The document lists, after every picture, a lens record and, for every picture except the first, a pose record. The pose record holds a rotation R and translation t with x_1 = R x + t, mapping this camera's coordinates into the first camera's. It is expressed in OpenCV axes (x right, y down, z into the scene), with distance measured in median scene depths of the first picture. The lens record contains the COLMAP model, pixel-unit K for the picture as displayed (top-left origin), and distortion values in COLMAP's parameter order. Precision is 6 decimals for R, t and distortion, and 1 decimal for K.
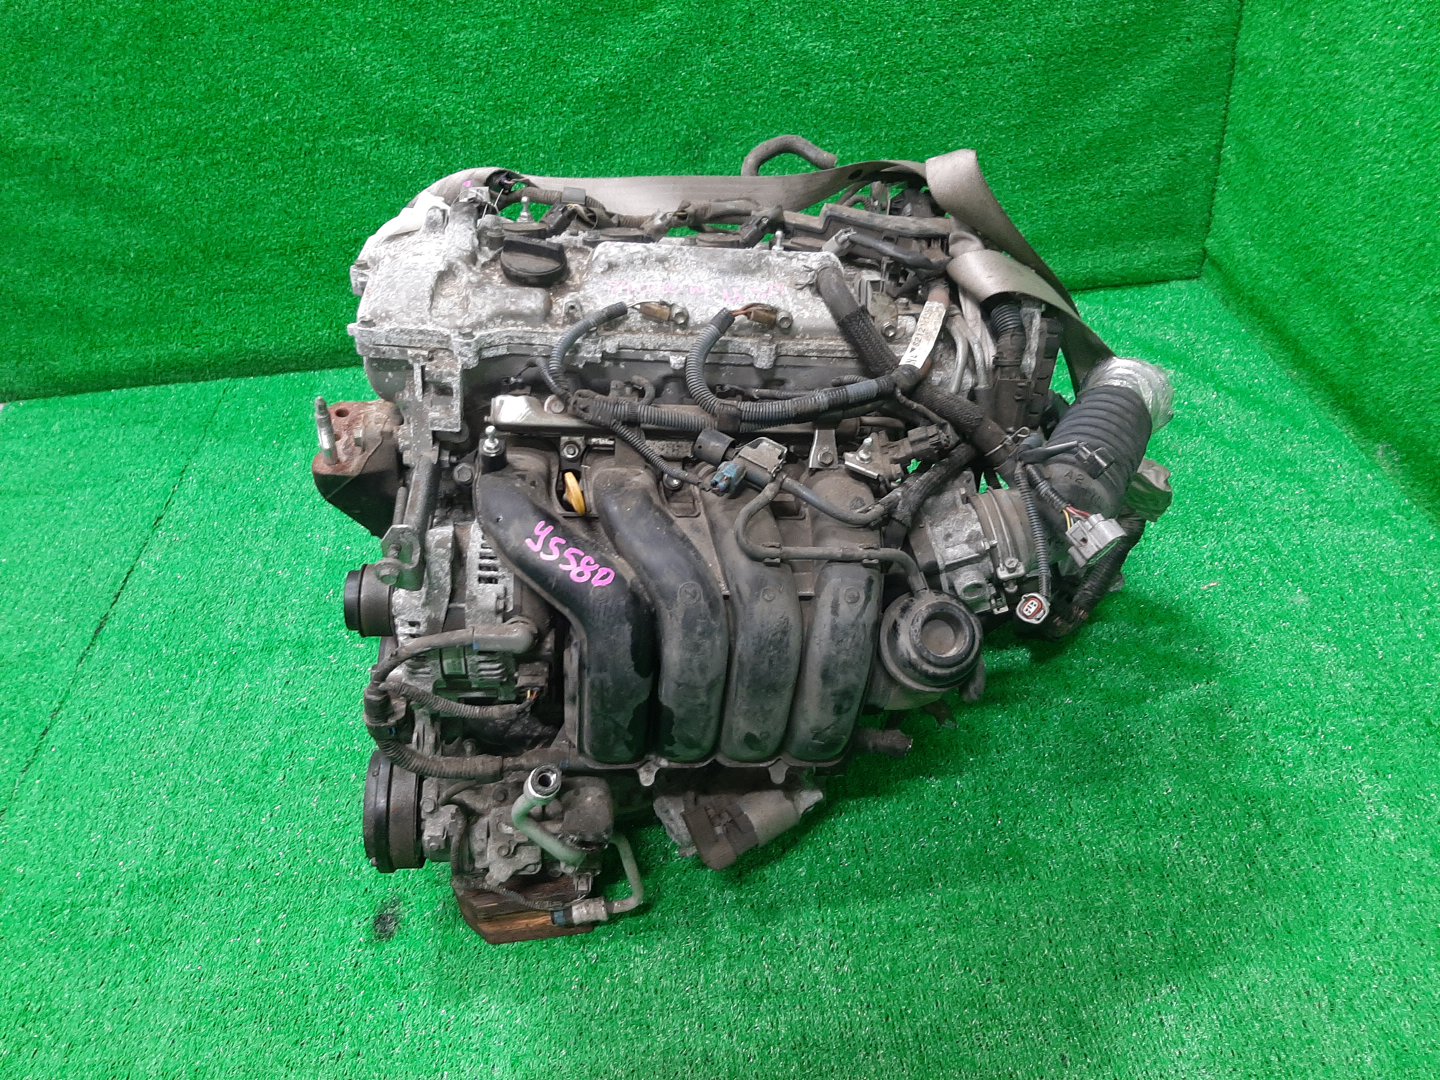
lens RADIAL K [[1069.6, 0, 720.0], [0, 1069.6, 540.0], [0, 0, 1]] dist [0.067959, -0.099974]
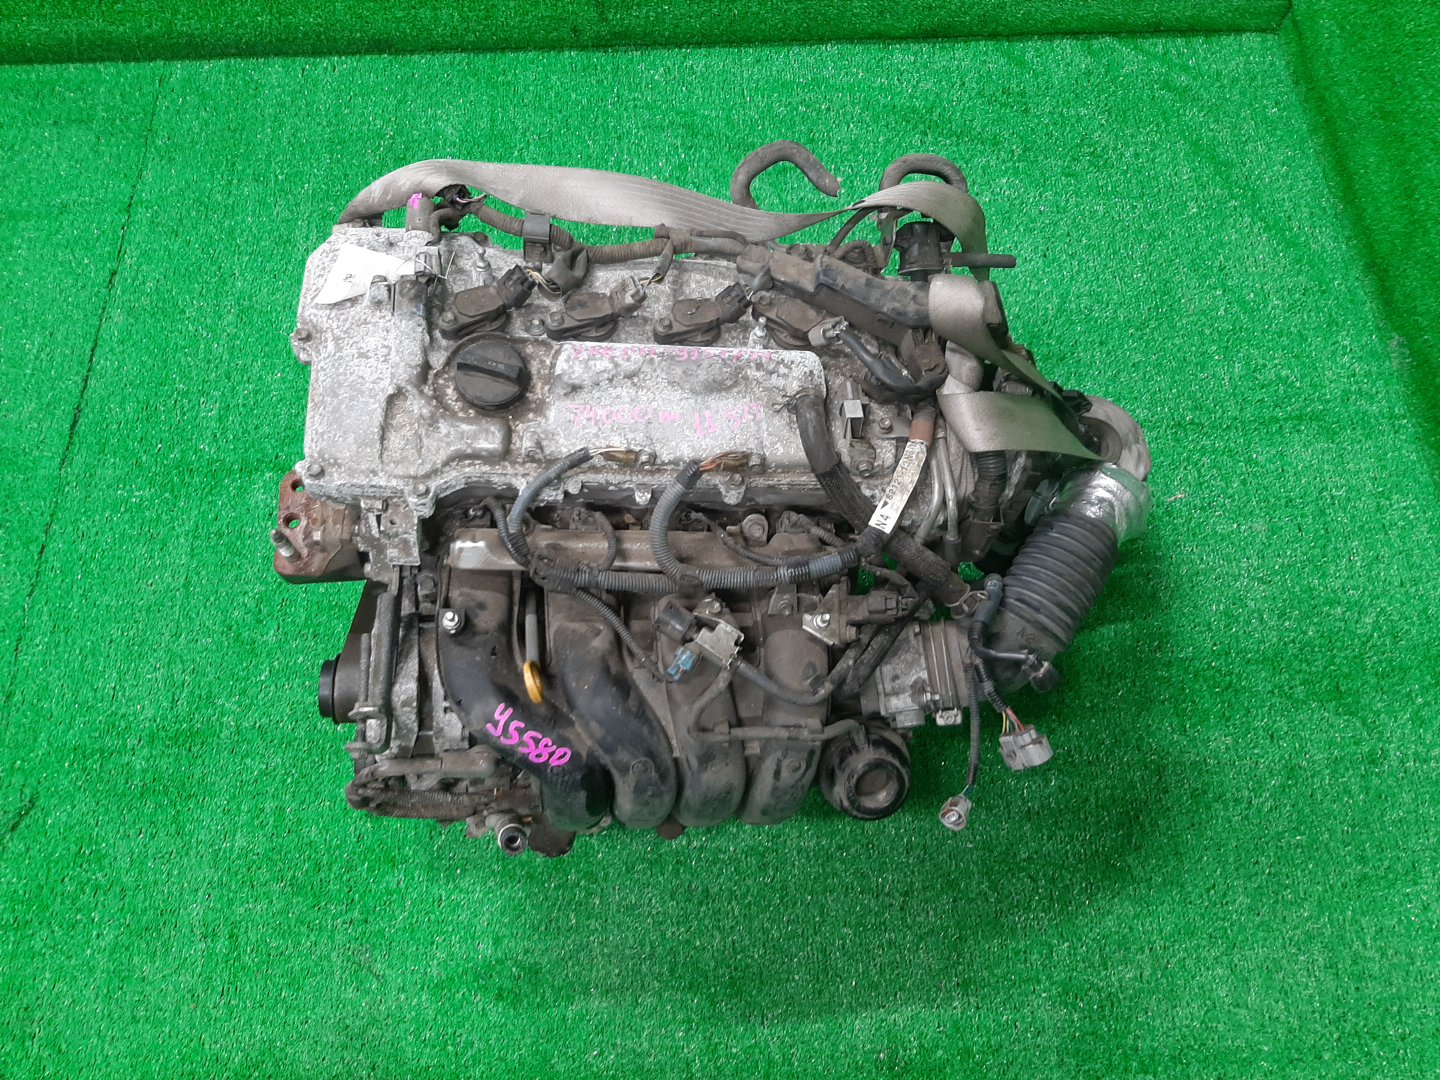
lens RADIAL K [[1069.6, 0, 720.0], [0, 1069.6, 540.0], [0, 0, 1]] dist [0.067959, -0.099974]
pose [[0.998028, 0.059591, 0.019735, 0.013590], [-0.062329, 0.903361, 0.424328, -0.550415], [0.007458, -0.424721, 0.905293, 0.110420]]
